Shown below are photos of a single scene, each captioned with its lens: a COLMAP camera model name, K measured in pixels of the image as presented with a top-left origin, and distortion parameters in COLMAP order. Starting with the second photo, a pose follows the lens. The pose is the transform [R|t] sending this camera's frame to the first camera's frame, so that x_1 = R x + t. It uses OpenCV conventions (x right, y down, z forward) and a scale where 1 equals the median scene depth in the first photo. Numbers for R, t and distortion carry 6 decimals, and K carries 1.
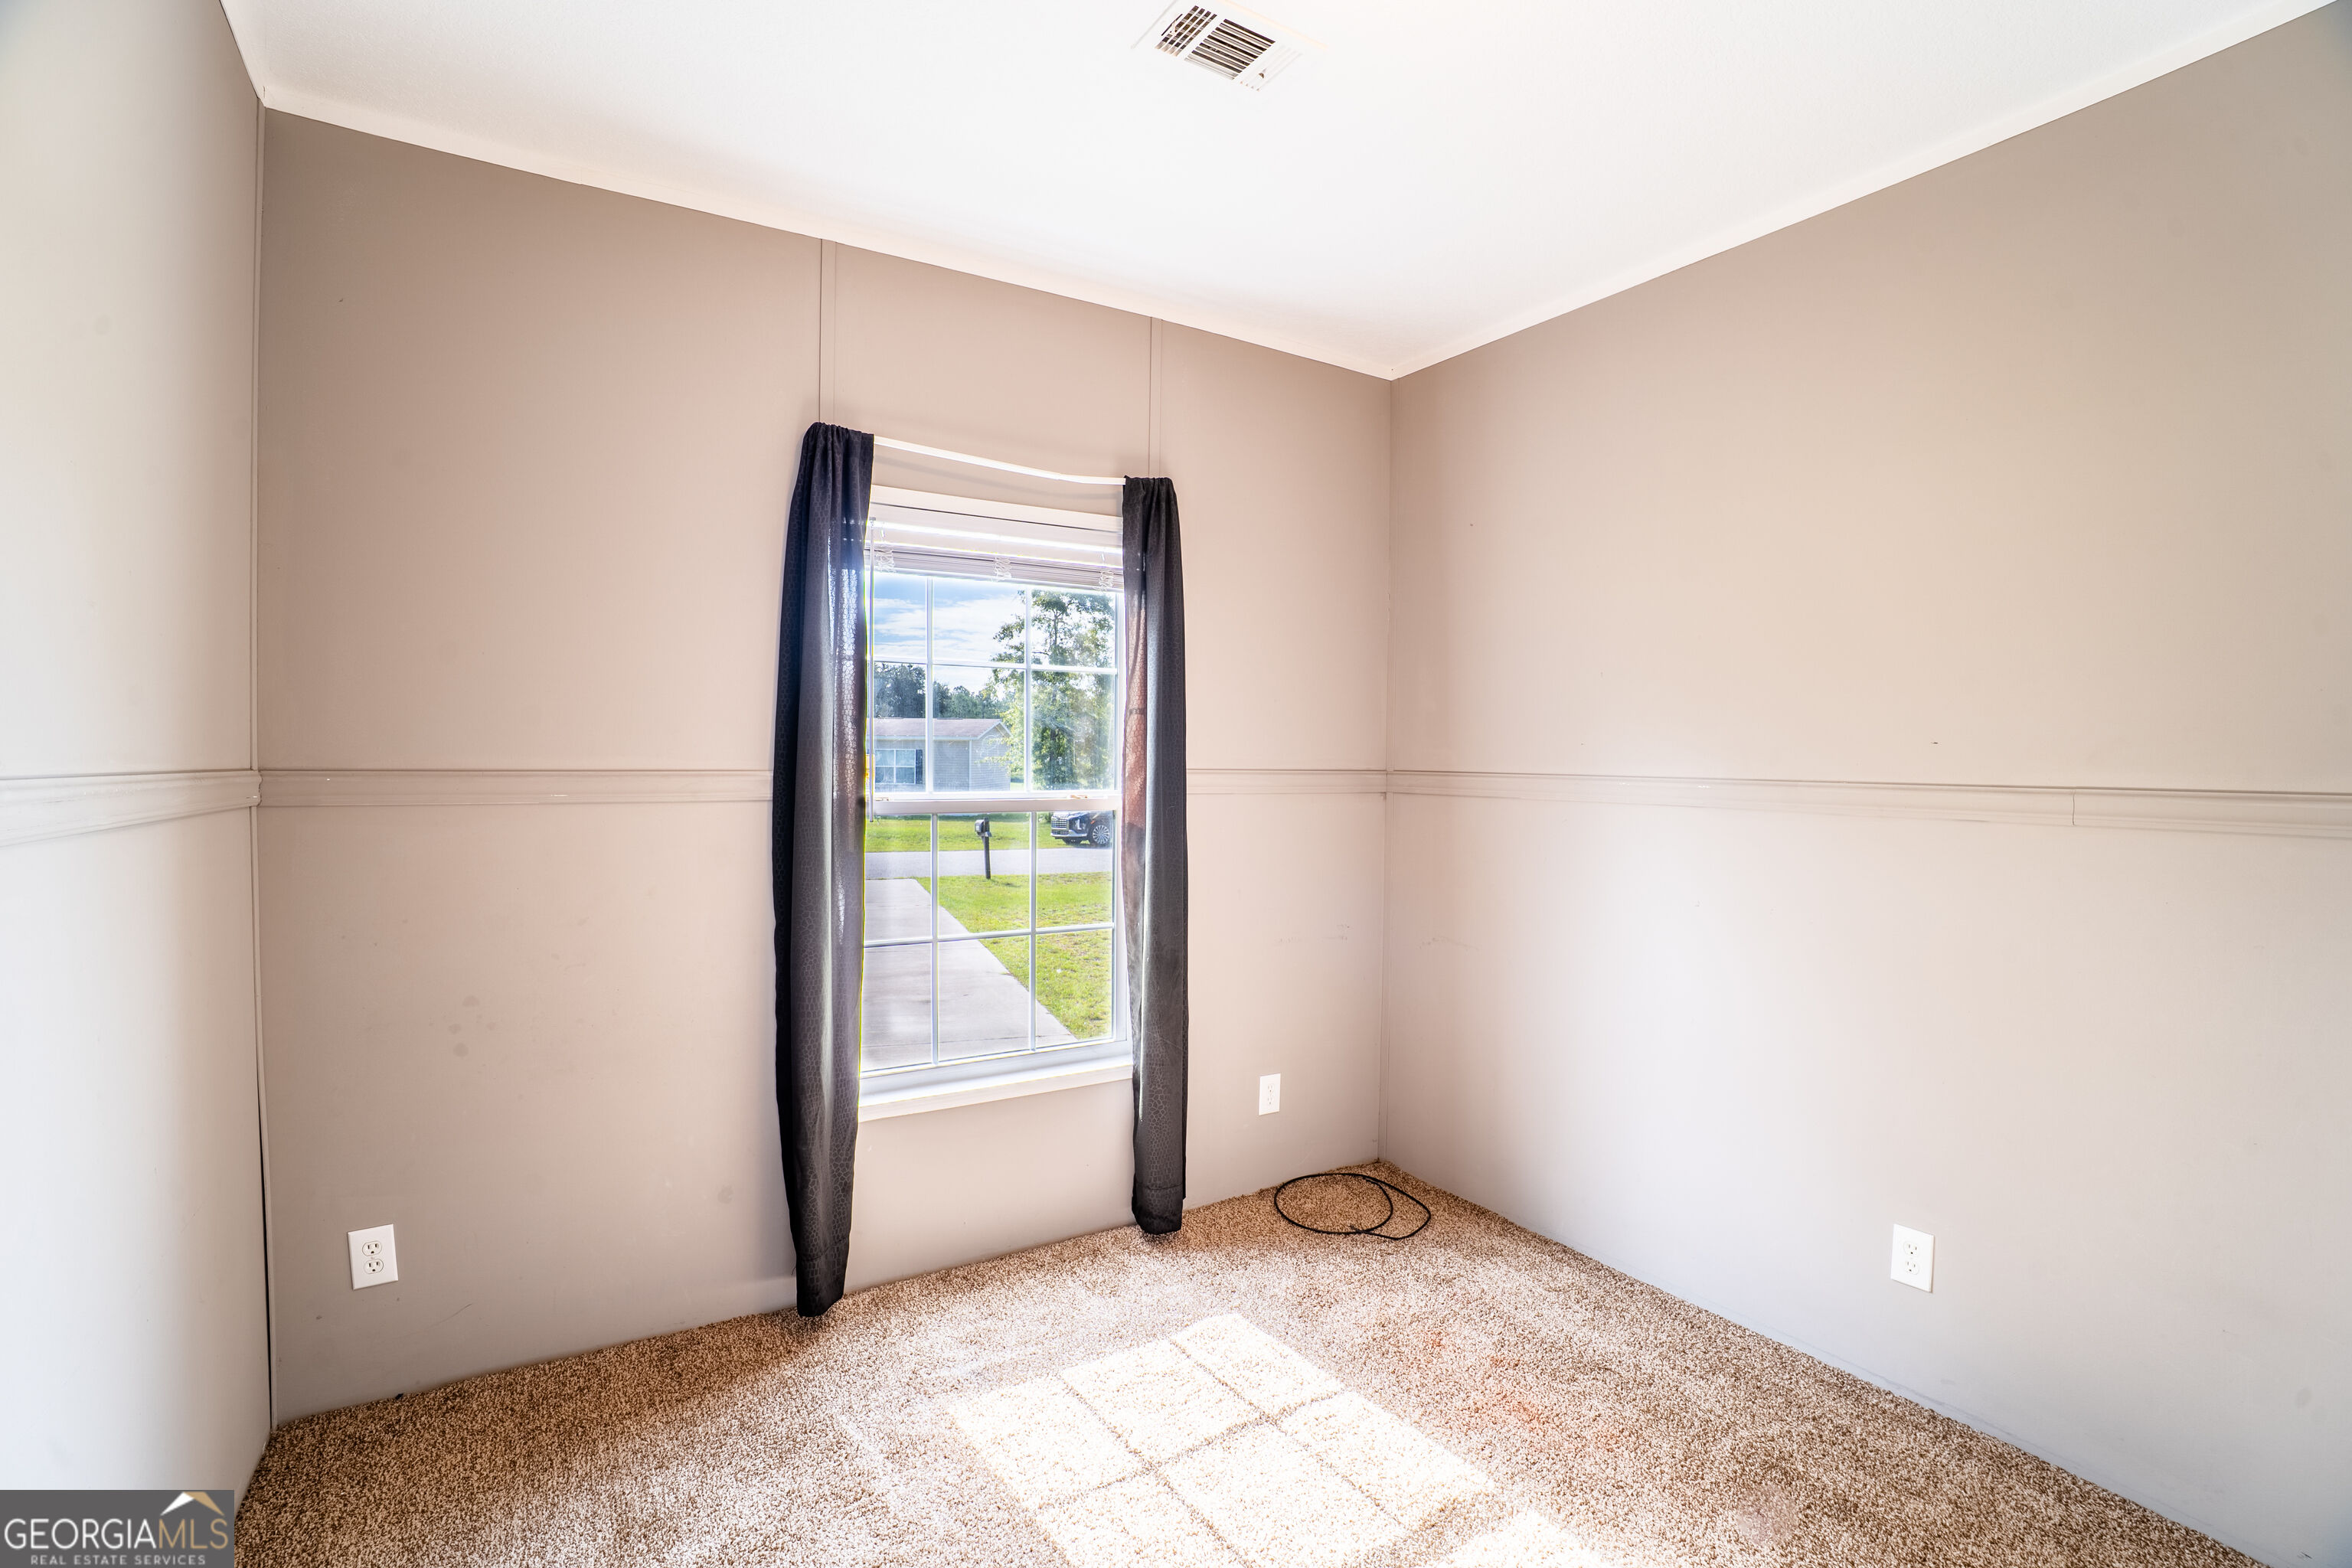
lens RADIAL K [[1069.1, 0, 1181.0], [0, 1069.1, 796.8], [0, 0, 1]] dist [-0.098758, 0.032492]
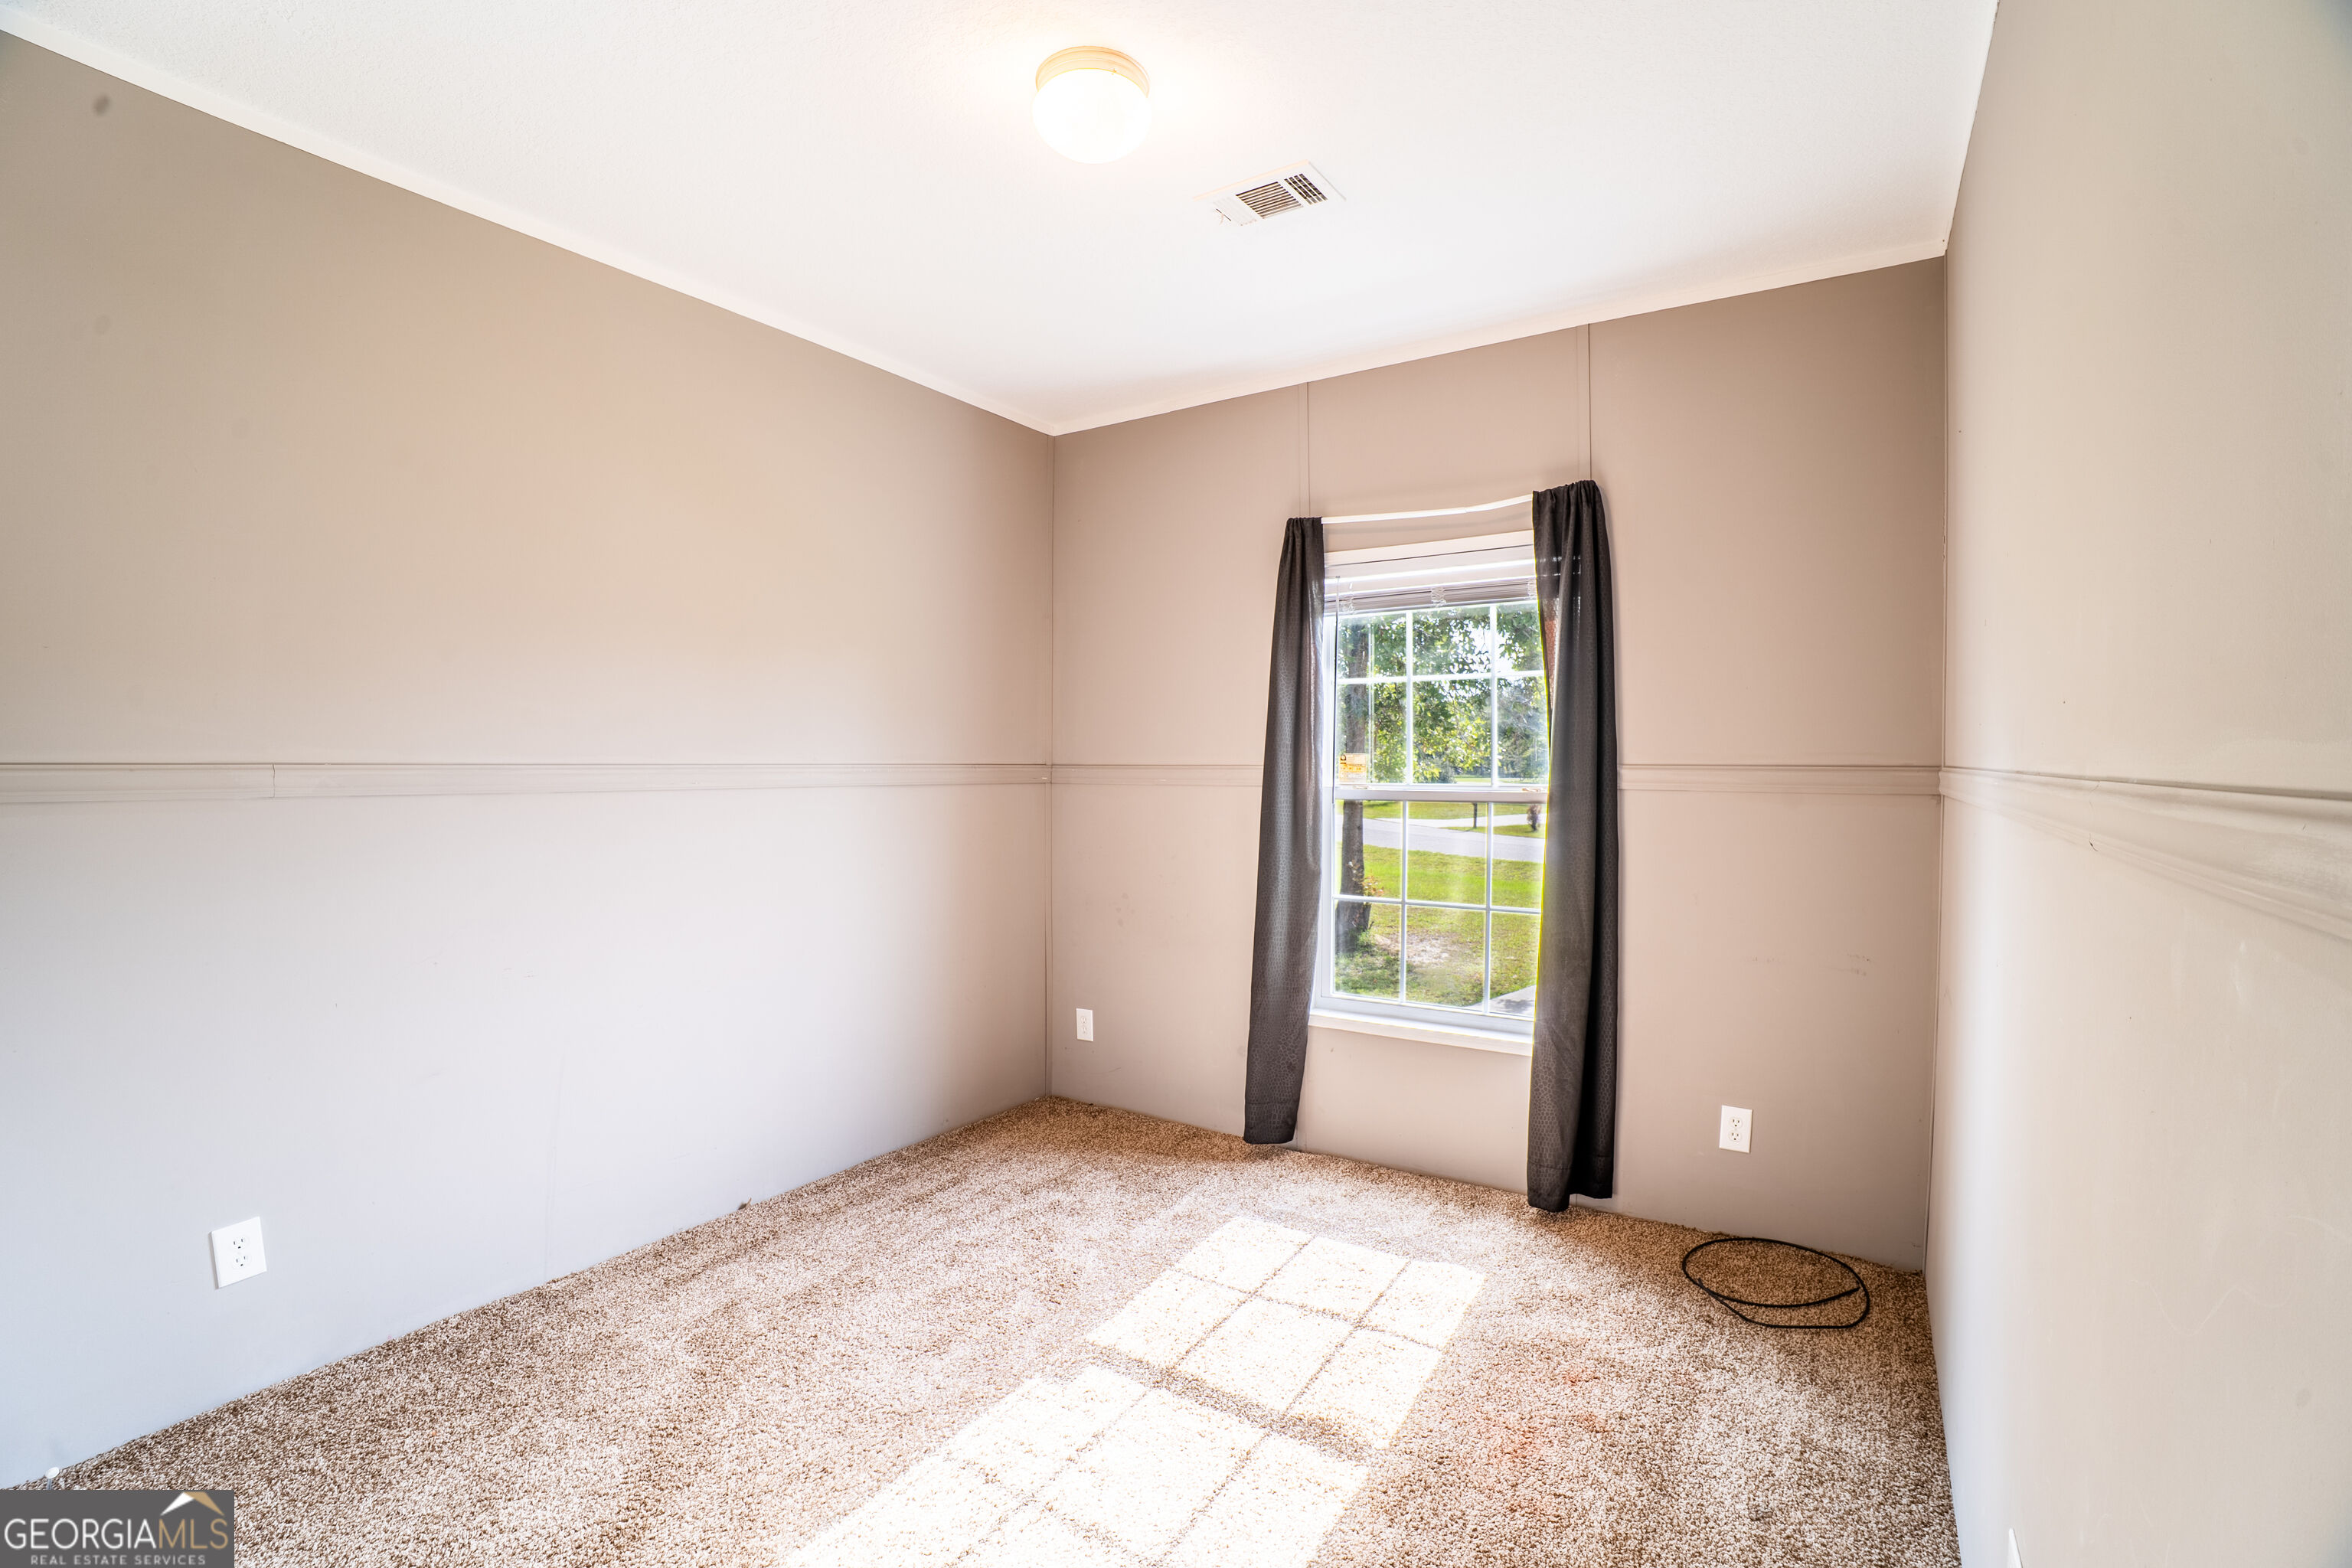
lens RADIAL K [[1069.1, 0, 1181.0], [0, 1069.1, 796.8], [0, 0, 1]] dist [-0.098758, 0.032492]
pose [[0.411186, 0.020026, -0.911331, 0.859504], [-0.025772, 0.999614, 0.010338, 0.005790], [0.911187, 0.019236, 0.411544, 0.270426]]
